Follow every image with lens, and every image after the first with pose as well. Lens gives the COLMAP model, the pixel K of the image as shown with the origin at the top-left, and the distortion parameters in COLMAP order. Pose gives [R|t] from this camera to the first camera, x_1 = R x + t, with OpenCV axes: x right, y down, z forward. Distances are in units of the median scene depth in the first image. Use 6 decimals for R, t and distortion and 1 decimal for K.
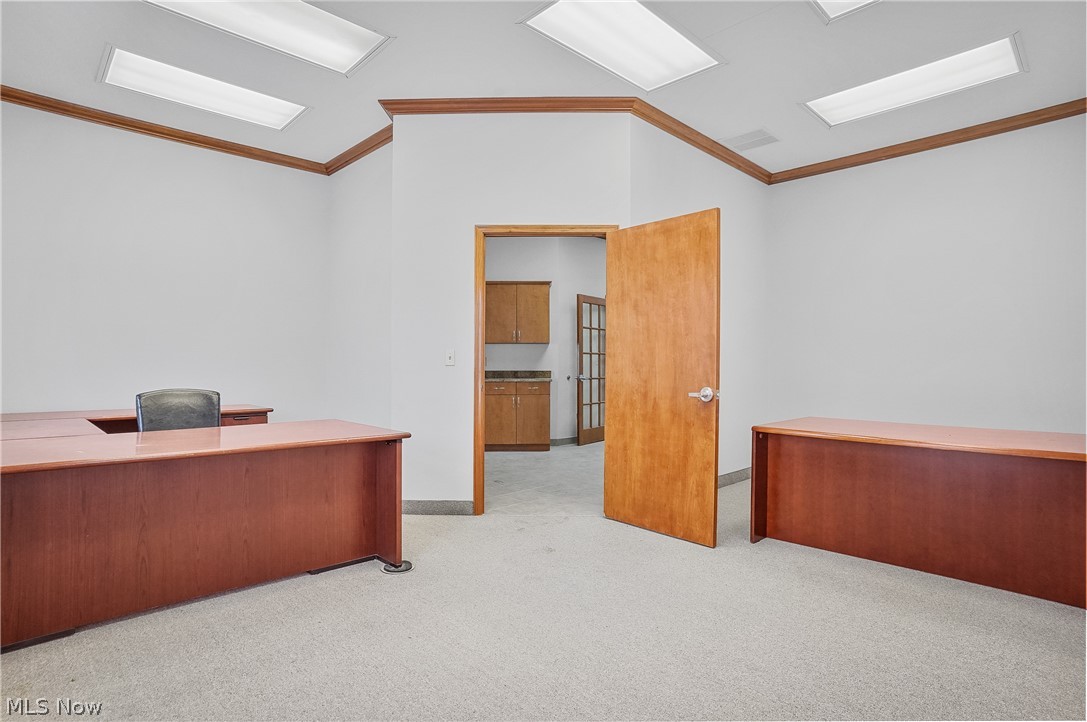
lens RADIAL K [[569.9, 0, 543.5], [0, 569.9, 361.0], [0, 0, 1]] dist [-0.077798, 0.040806]
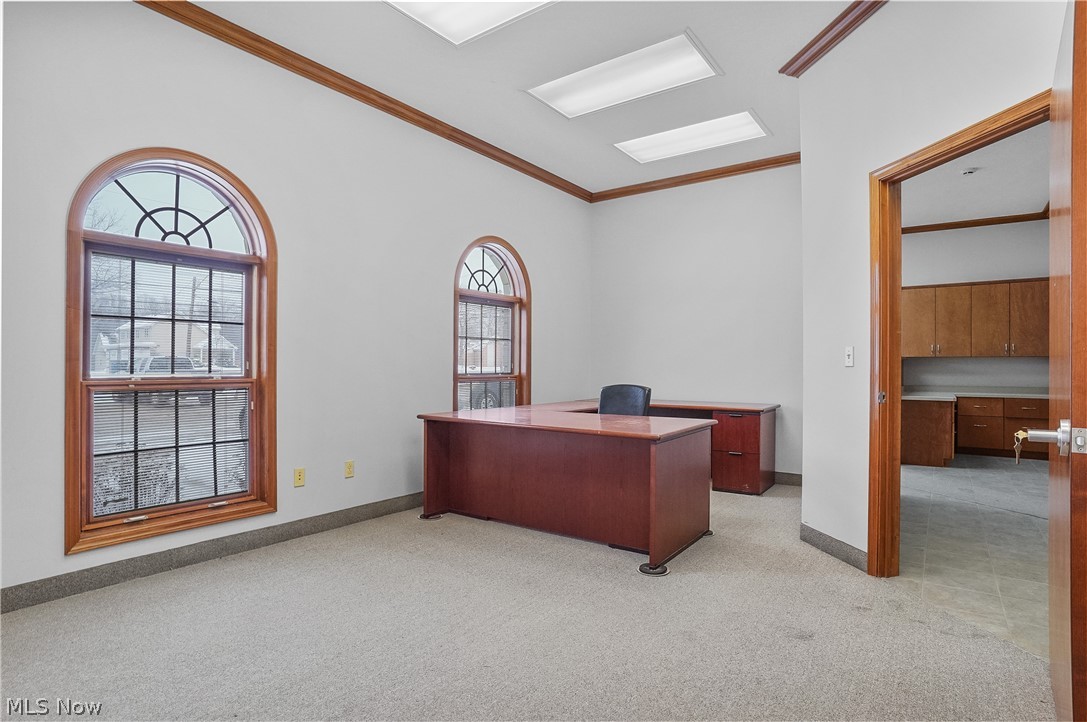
lens RADIAL K [[569.9, 0, 543.5], [0, 569.9, 361.0], [0, 0, 1]] dist [-0.077798, 0.040806]
pose [[0.166155, -0.008829, -0.986060, 0.289564], [0.003536, 0.999959, -0.008357, 0.002326], [0.986093, -0.002098, 0.166179, 0.267936]]
